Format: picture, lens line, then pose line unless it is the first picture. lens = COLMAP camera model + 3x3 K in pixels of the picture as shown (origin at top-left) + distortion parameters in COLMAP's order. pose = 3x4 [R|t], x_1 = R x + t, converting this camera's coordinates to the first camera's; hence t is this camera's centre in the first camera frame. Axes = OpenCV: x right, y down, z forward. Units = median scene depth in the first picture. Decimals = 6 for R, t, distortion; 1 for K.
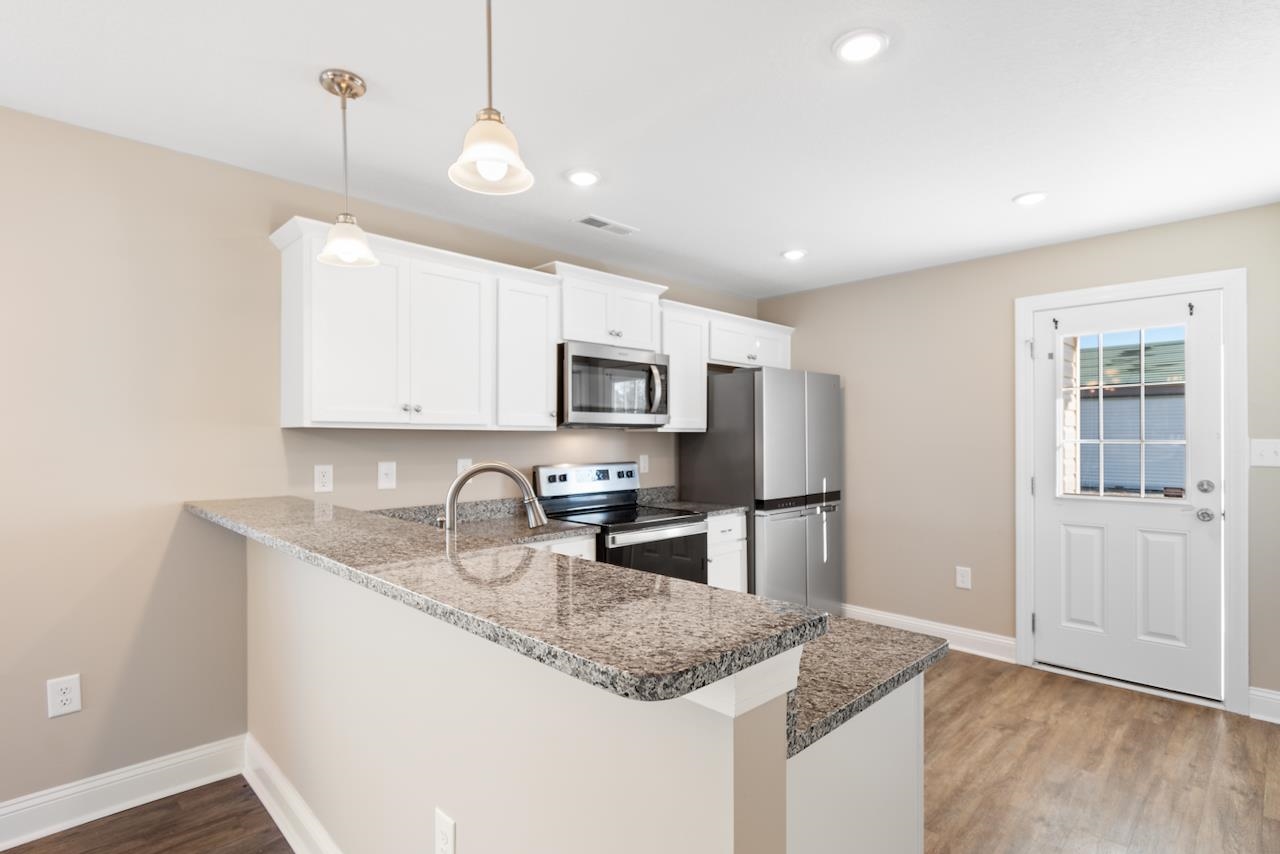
lens RADIAL K [[630.5, 0, 640.0], [0, 630.5, 427.0], [0, 0, 1]] dist [-0.001088, -0.000489]
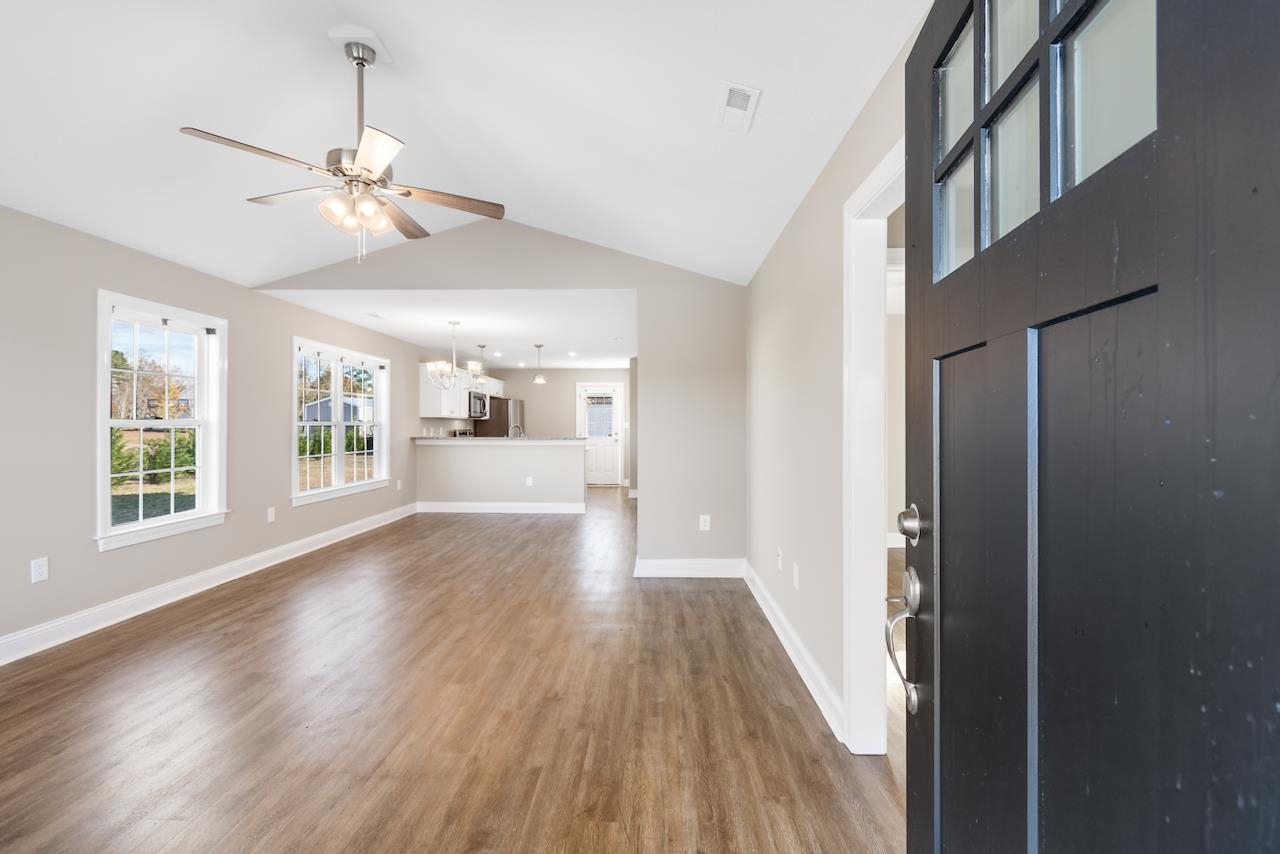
lens RADIAL K [[571.3, 0, 640.0], [0, 571.3, 427.0], [0, 0, 1]] dist [0.001862, 0.000177]
pose [[0.714193, -0.003979, 0.699937, -1.538321], [-0.006284, 0.999907, 0.012097, 0.007755], [-0.699921, -0.013038, 0.714102, -1.701282]]
